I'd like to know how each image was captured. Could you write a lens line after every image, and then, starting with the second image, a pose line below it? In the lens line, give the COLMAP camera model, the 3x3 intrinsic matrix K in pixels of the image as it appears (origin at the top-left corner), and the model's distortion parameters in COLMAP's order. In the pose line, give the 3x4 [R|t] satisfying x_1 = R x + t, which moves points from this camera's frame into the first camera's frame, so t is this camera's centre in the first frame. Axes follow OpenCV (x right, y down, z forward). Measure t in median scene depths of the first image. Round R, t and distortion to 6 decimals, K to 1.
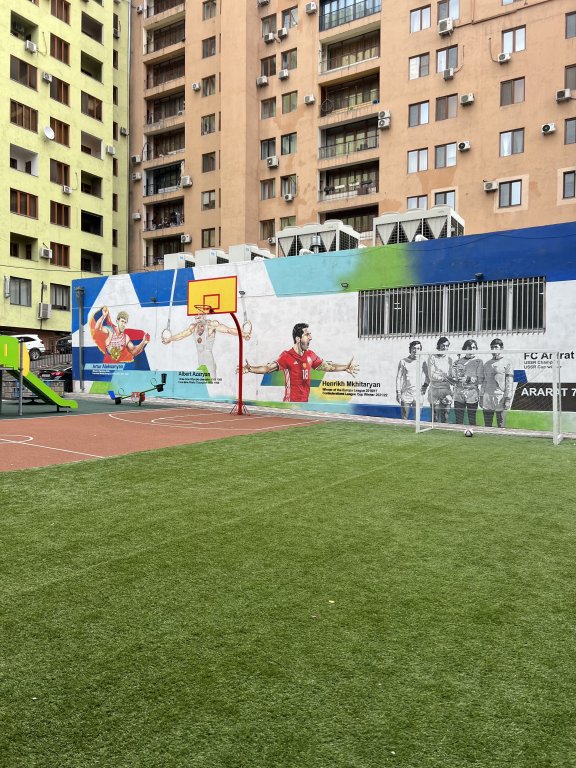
lens RADIAL K [[581.3, 0, 290.3], [0, 581.3, 386.2], [0, 0, 1]] dist [0.033027, -0.031604]
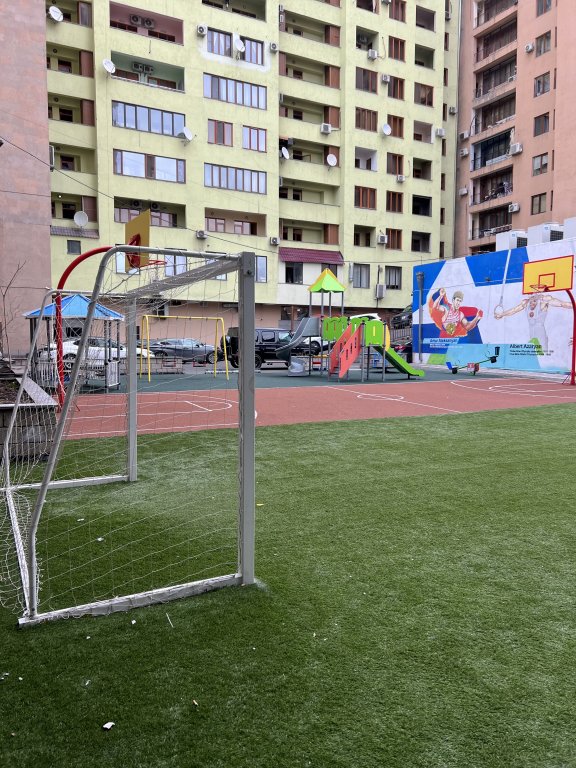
lens RADIAL K [[581.3, 0, 286.2], [0, 581.3, 388.3], [0, 0, 1]] dist [0.033027, -0.031604]
pose [[0.859621, 0.025102, -0.510315, 0.006207], [0.002580, 0.998566, 0.053465, -0.002490], [0.510926, -0.047277, 0.858324, -0.140090]]
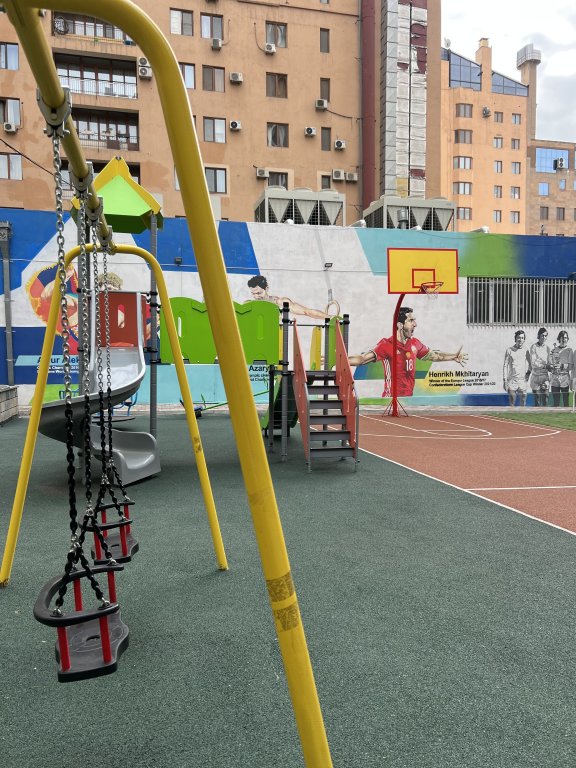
lens RADIAL K [[581.3, 0, 288.1], [0, 581.3, 384.0], [0, 0, 1]] dist [0.033027, -0.031604]
pose [[0.700908, -0.051242, 0.711409, -0.595376], [0.029293, 0.998642, 0.043071, -0.028329], [-0.712650, -0.009349, 0.701458, 0.404878]]
